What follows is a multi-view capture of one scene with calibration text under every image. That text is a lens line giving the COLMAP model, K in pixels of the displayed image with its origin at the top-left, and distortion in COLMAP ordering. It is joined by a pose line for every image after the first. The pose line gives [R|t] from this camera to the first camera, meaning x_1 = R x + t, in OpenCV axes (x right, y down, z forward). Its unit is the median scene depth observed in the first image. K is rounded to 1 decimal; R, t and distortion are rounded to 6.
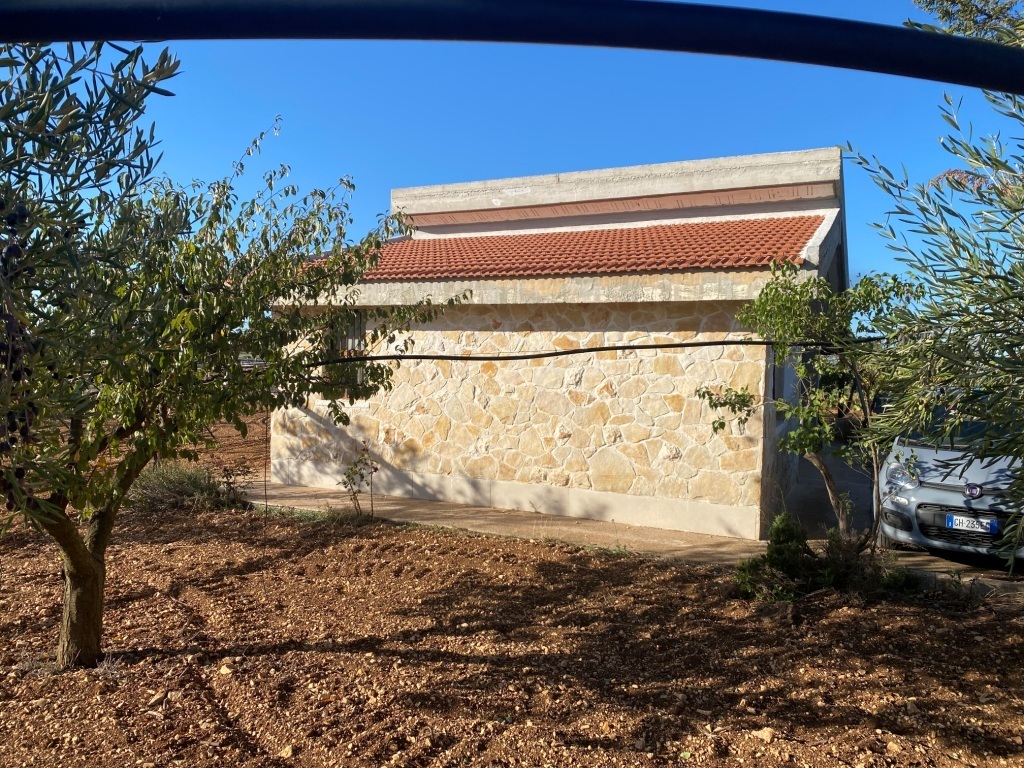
lens RADIAL K [[771.8, 0, 513.5], [0, 771.8, 385.8], [0, 0, 1]] dist [0.070856, -0.004369]
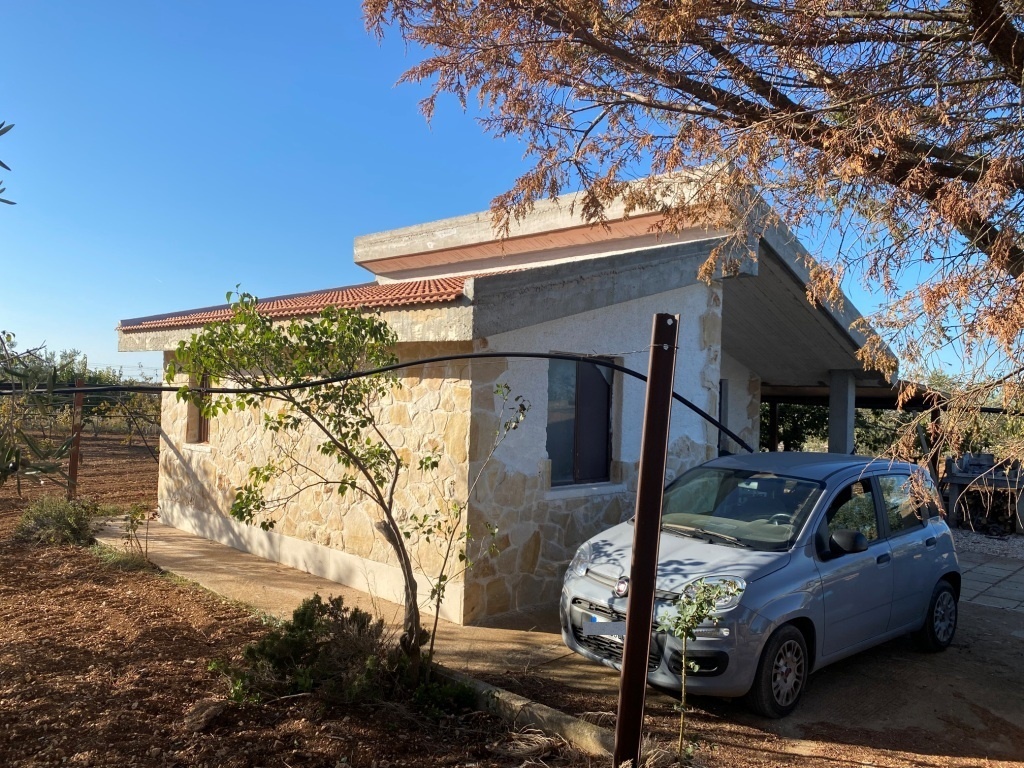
lens RADIAL K [[771.8, 0, 511.3], [0, 771.8, 380.9], [0, 0, 1]] dist [0.070856, -0.004369]
pose [[0.948811, 0.007574, -0.315752, 0.477266], [-0.028982, 0.997583, -0.063159, -0.011004], [0.314511, 0.069077, 0.946737, 0.156810]]
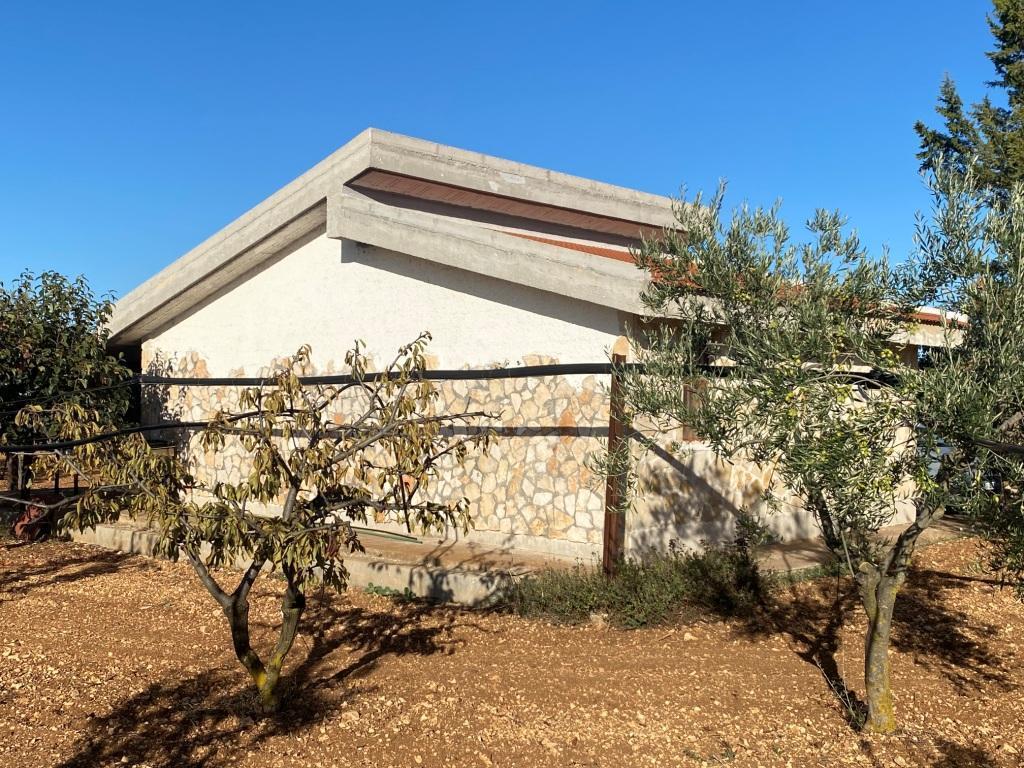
lens RADIAL K [[1187.6, 0, 511.8], [0, 1187.6, 384.2], [0, 0, 1]] dist [0.026879, 0.000000]
pose [[0.279816, 0.001875, 0.960052, -1.432228], [0.034791, 0.999321, -0.012092, -0.032151], [-0.959423, 0.036784, 0.279560, 0.825647]]
